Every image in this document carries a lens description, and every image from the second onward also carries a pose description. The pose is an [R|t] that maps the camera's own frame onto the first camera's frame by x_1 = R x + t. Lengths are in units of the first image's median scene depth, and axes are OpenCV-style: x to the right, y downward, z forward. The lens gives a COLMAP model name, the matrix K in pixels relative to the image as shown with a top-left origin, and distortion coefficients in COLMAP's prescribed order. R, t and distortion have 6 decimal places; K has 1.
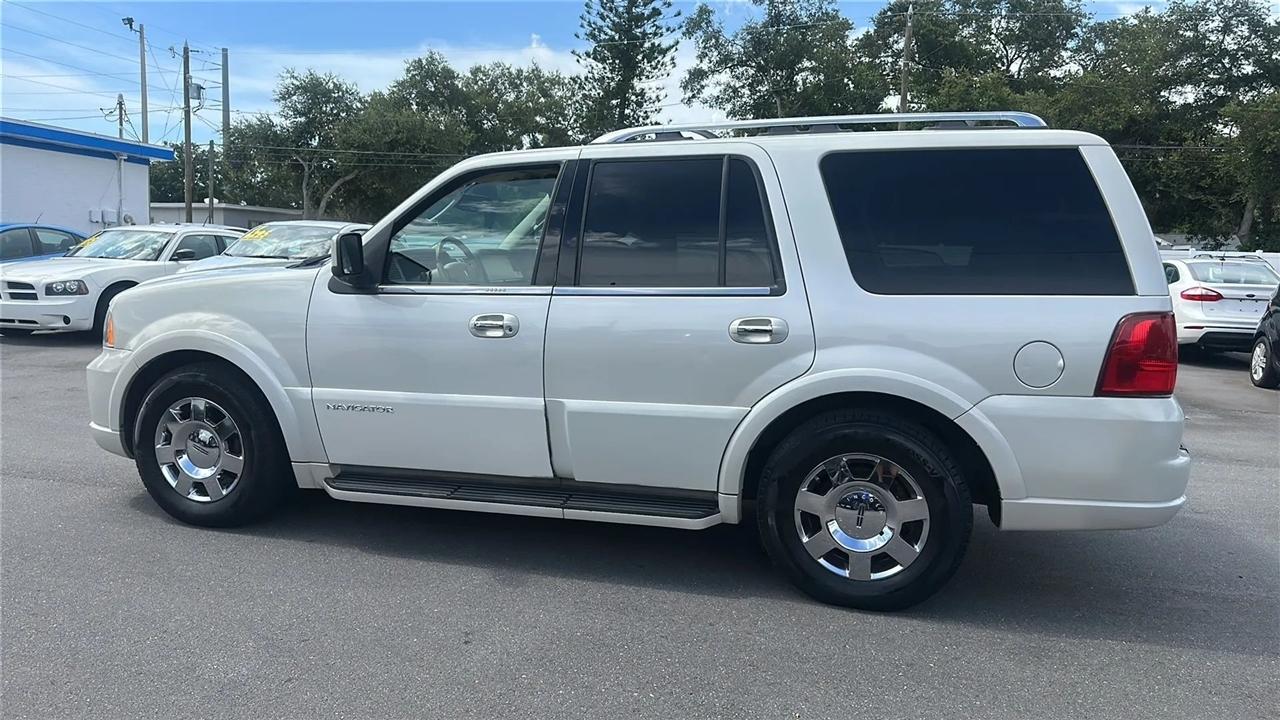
lens RADIAL K [[861.8, 0, 640.0], [0, 861.8, 360.0], [0, 0, 1]] dist [0.082595, -0.091730]
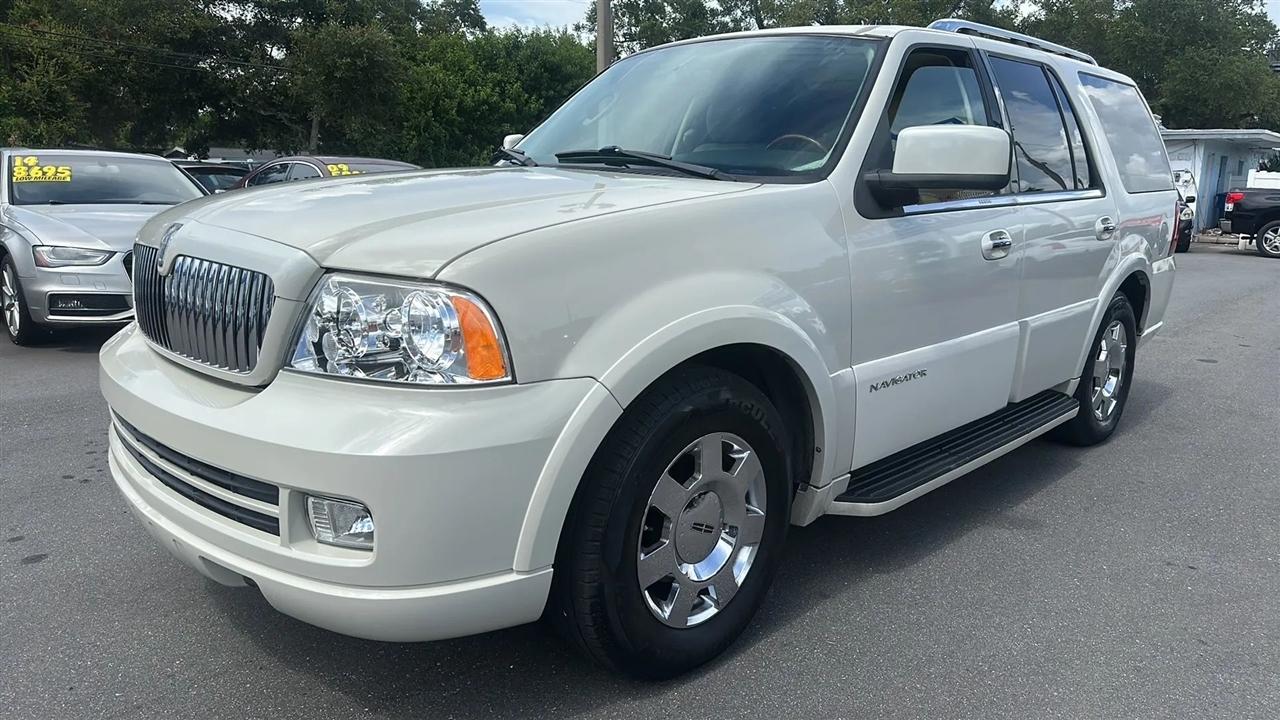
lens RADIAL K [[861.8, 0, 640.0], [0, 861.8, 360.0], [0, 0, 1]] dist [0.082595, -0.091730]
pose [[0.502729, -0.187697, 0.843820, -0.093030], [0.106822, 0.982150, 0.154824, -0.008441], [-0.857818, 0.012304, 0.513806, 0.073877]]
